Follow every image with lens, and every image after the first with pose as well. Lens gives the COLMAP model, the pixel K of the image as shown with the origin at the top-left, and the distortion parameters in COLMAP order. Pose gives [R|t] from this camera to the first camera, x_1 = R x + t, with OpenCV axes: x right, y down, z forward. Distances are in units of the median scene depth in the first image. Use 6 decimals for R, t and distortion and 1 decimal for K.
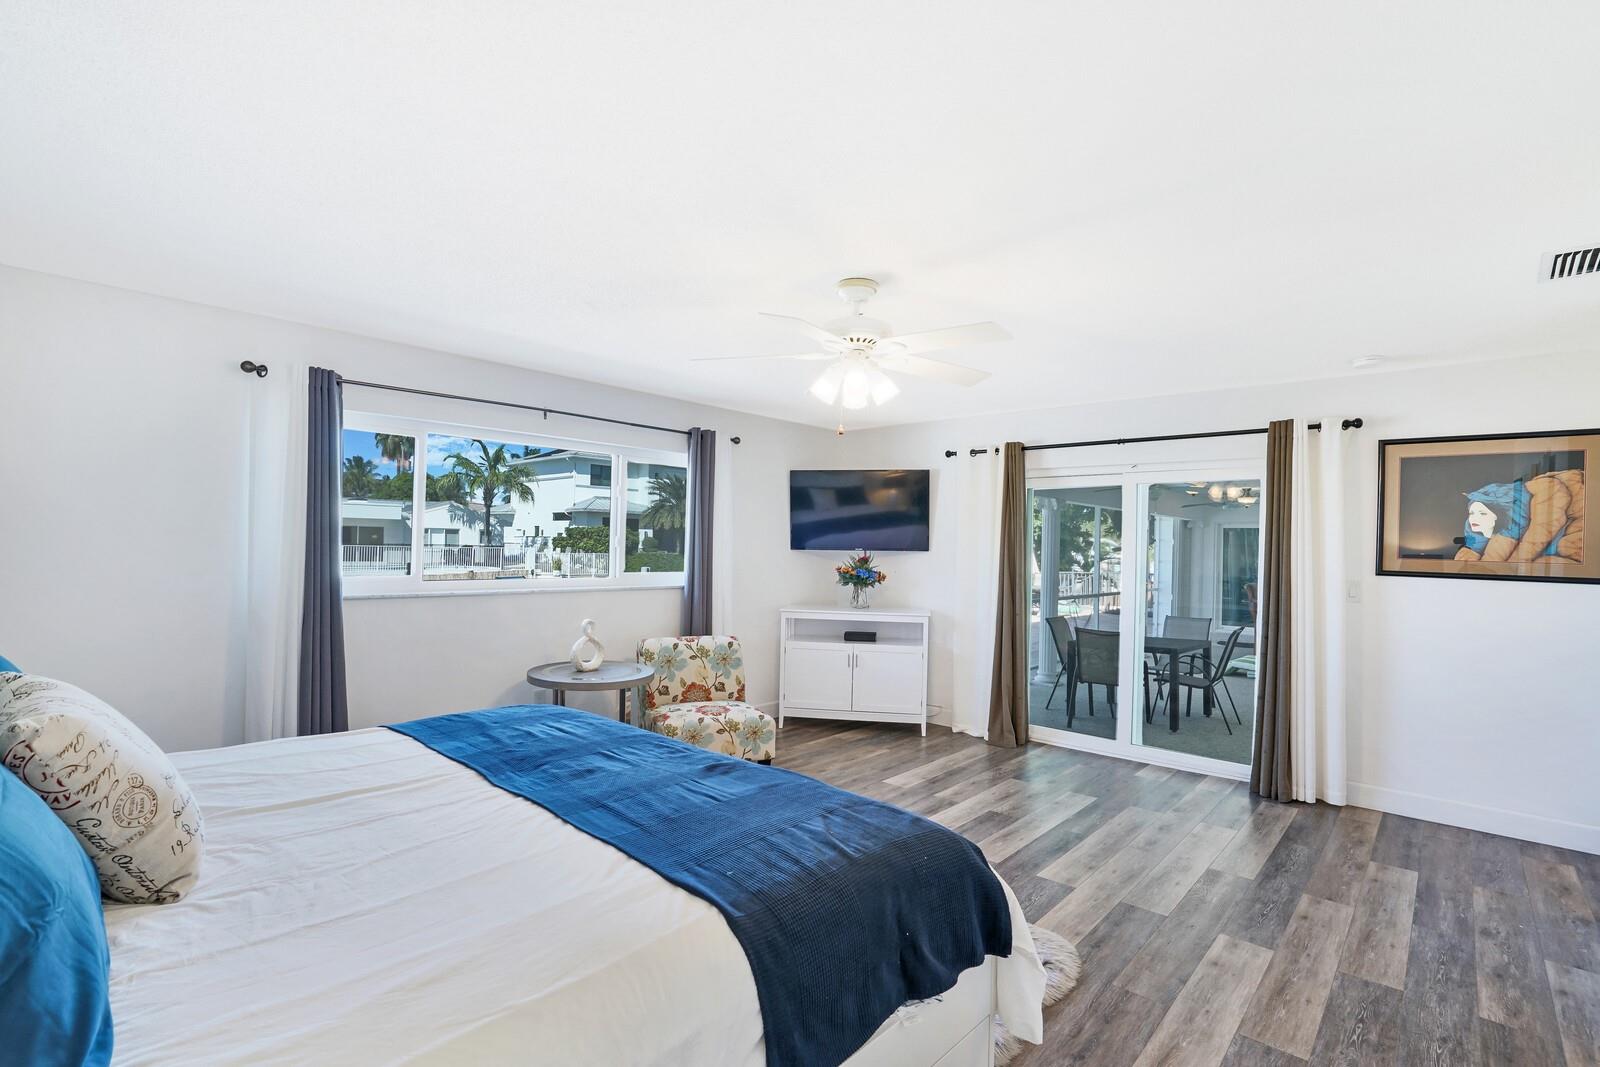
lens RADIAL K [[768.3, 0, 800.0], [0, 768.3, 533.5], [0, 0, 1]] dist [-0.019172, 0.000885]
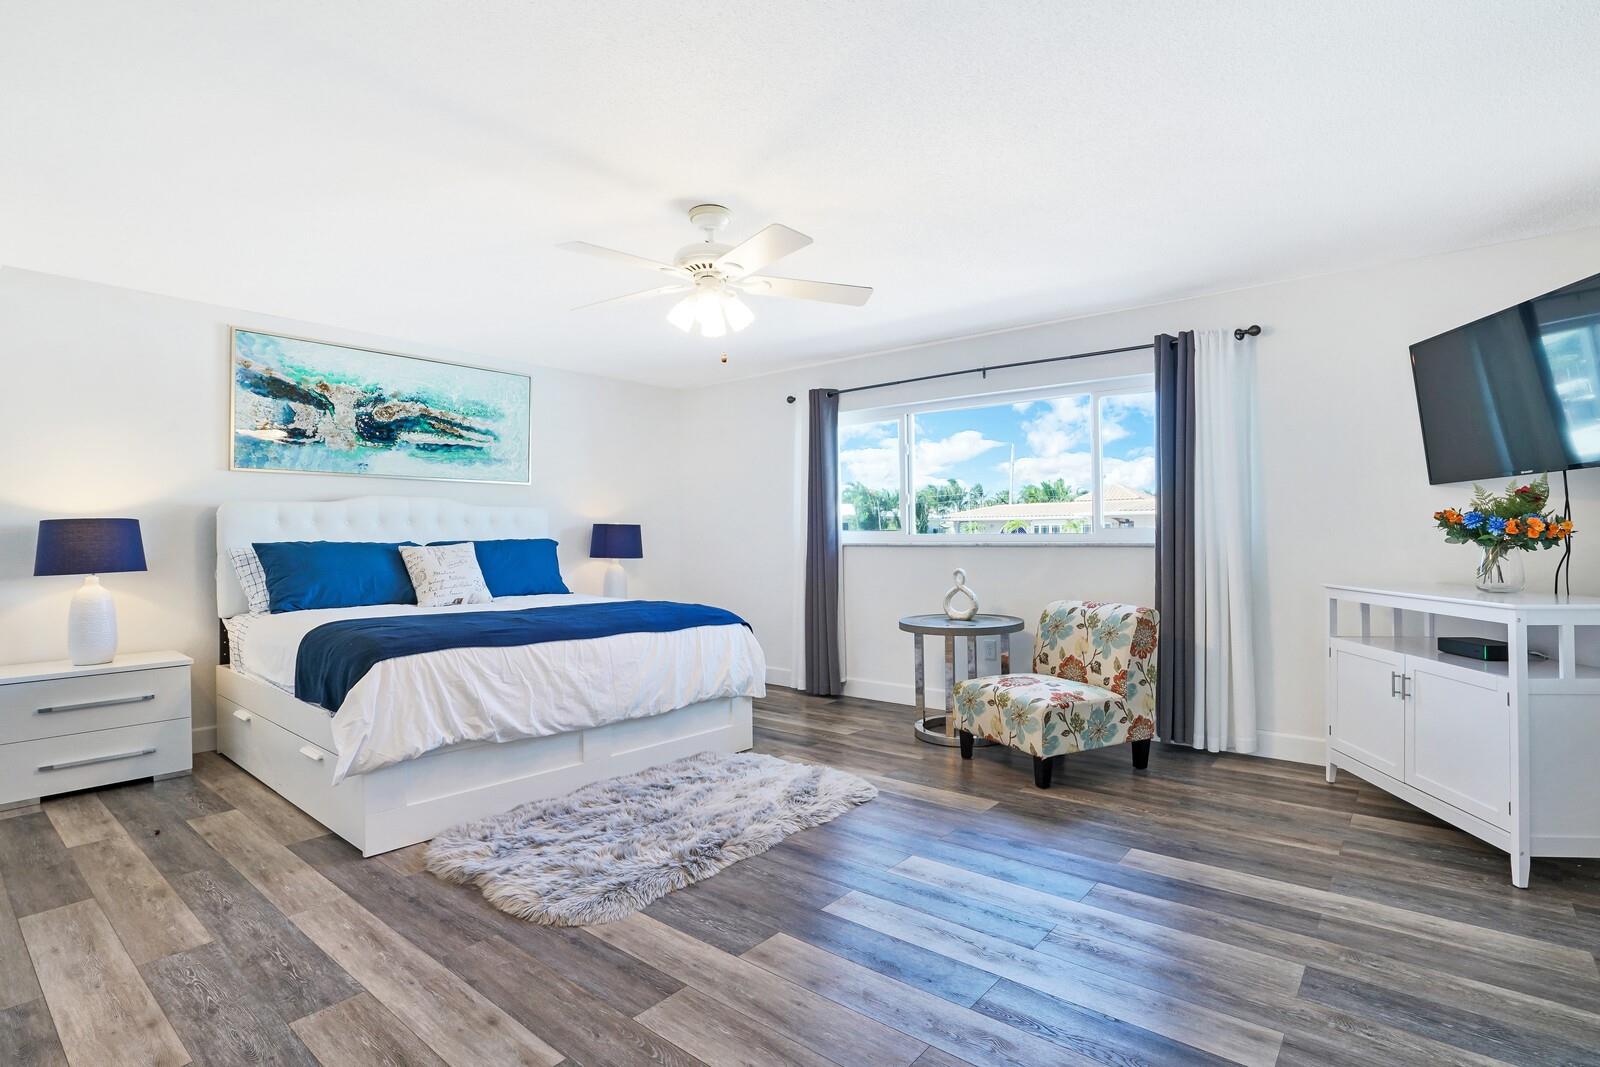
lens RADIAL K [[779.0, 0, 800.0], [0, 779.0, 533.5], [0, 0, 1]] dist [-0.036021, 0.000666]
pose [[0.024712, -0.024689, -0.999390, 0.724289], [0.022265, 0.999461, -0.024140, 0.081410], [0.999447, -0.021655, 0.025249, 0.730352]]
